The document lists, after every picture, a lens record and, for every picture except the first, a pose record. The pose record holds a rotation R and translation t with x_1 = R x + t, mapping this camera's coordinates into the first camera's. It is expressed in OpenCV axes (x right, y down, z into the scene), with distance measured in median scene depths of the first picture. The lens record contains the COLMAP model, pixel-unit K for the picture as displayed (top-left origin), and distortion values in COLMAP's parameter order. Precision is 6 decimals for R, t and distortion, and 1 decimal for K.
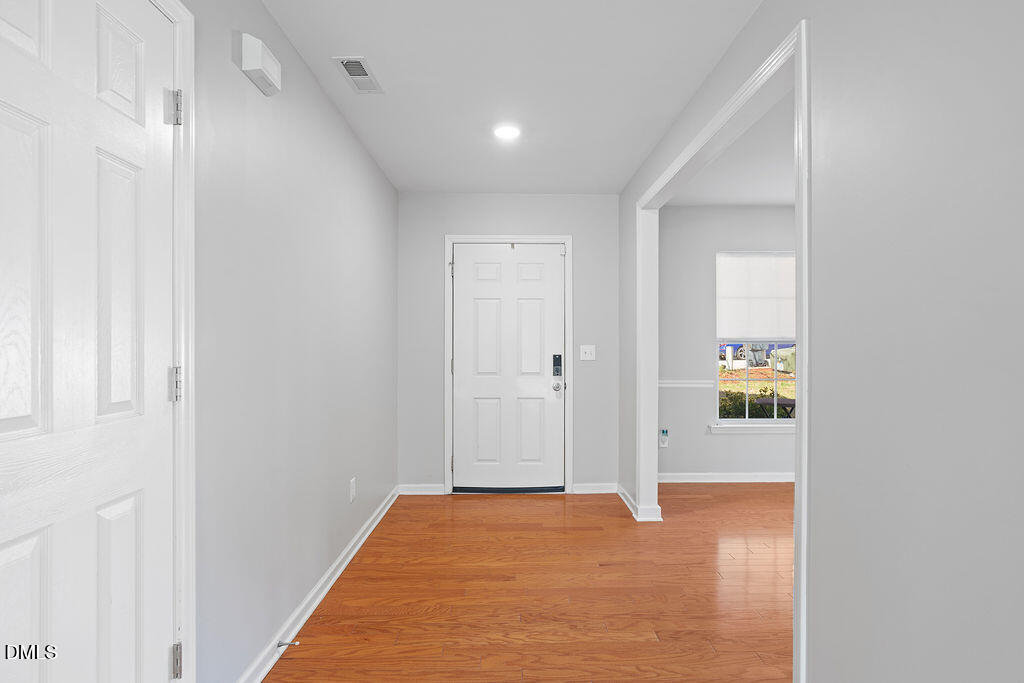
lens RADIAL K [[492.2, 0, 515.2], [0, 492.2, 346.3], [0, 0, 1]] dist [-0.009224, 0.002428]
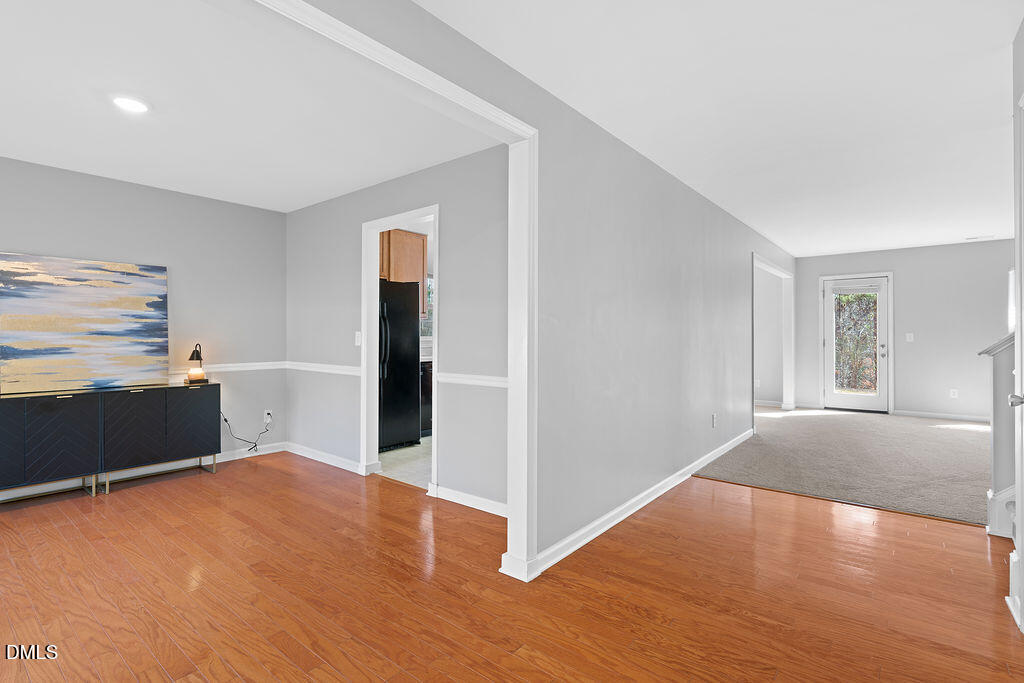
lens RADIAL K [[492.2, 0, 520.7], [0, 492.2, 337.3], [0, 0, 1]] dist [-0.009224, 0.002428]
pose [[-0.771884, -0.000590, 0.635764, -0.249026], [-0.001838, 0.999997, -0.001304, 0.010834], [-0.635761, -0.002175, -0.771883, 1.446689]]
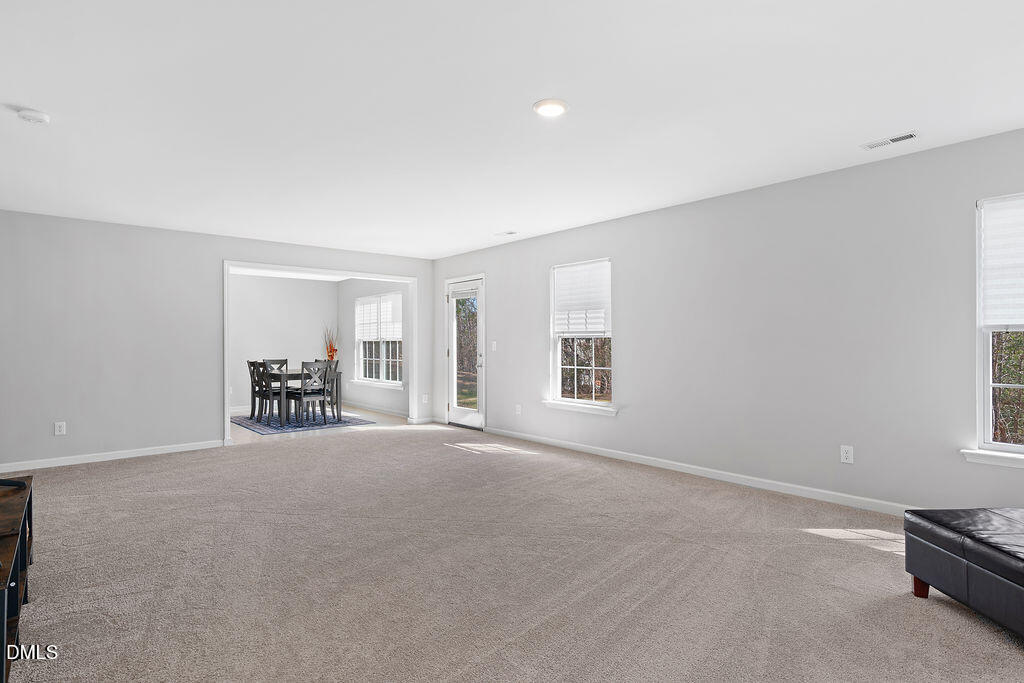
lens RADIAL K [[542.5, 0, 509.1], [0, 542.5, 344.2], [0, 0, 1]] dist [0.028769, 0.000062]
pose [[-0.632885, 0.002677, 0.774241, -2.554821], [0.001658, 0.999996, -0.002102, -0.000520], [-0.774244, -0.000046, -0.632888, -0.578840]]
